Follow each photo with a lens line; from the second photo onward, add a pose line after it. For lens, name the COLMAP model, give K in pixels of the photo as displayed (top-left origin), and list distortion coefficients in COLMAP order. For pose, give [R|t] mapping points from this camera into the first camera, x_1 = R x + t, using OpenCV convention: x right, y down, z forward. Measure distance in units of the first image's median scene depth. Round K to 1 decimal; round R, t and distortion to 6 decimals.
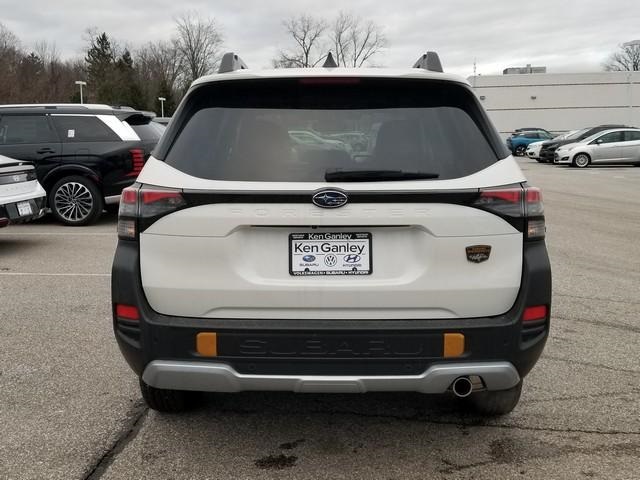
lens RADIAL K [[708.8, 0, 320.0], [0, 708.8, 240.0], [0, 0, 1]] dist [0.164686, -0.384425]
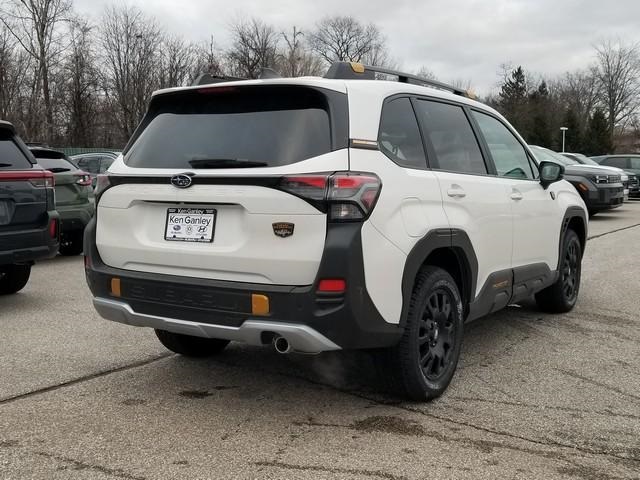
lens RADIAL K [[708.8, 0, 320.0], [0, 708.8, 240.0], [0, 0, 1]] dist [0.164686, -0.384425]
pose [[0.848050, 0.051156, -0.527441, 0.882011], [-0.073901, 0.997020, -0.022123, 0.057116], [0.524738, 0.057740, 0.849304, 0.034427]]
